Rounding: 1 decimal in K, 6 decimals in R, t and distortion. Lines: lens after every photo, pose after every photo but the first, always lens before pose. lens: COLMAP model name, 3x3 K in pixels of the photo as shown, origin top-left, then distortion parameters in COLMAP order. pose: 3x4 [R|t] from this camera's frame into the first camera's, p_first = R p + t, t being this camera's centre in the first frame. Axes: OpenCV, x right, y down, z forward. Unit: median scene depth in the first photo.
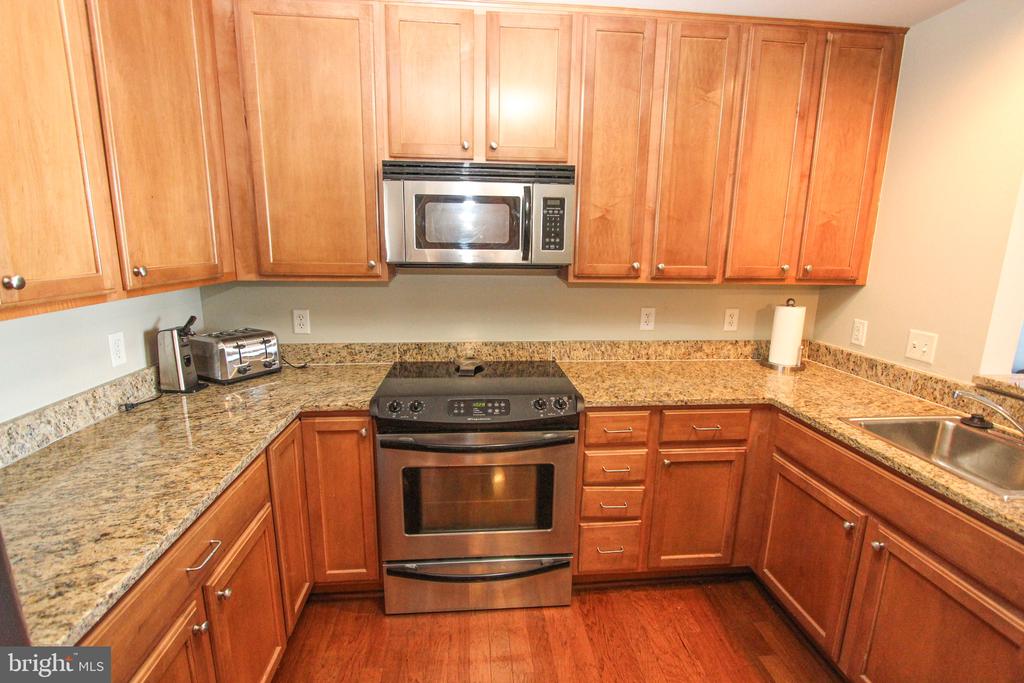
lens RADIAL K [[475.0, 0, 508.6], [0, 475.0, 342.7], [0, 0, 1]] dist [-0.018688, 0.001884]
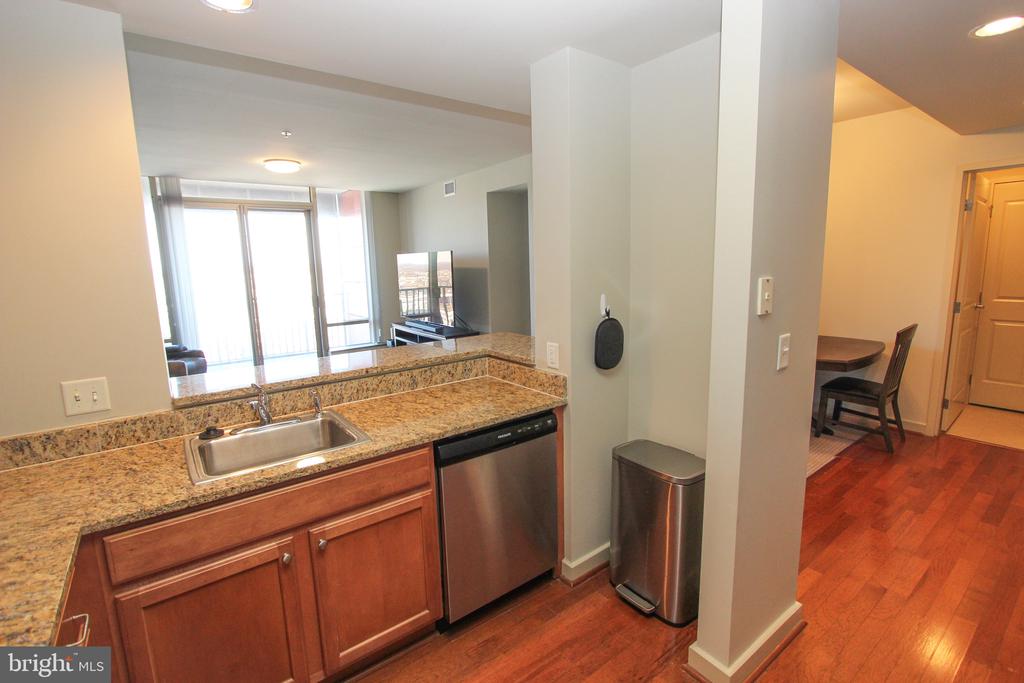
lens RADIAL K [[474.6, 0, 510.8], [0, 474.6, 337.5], [0, 0, 1]] dist [-0.017792, 0.001555]
pose [[-0.528159, -0.133926, 0.838518, -0.229079], [0.191949, 0.943094, 0.271531, -0.176950], [-0.827166, 0.304364, -0.472396, 0.732779]]
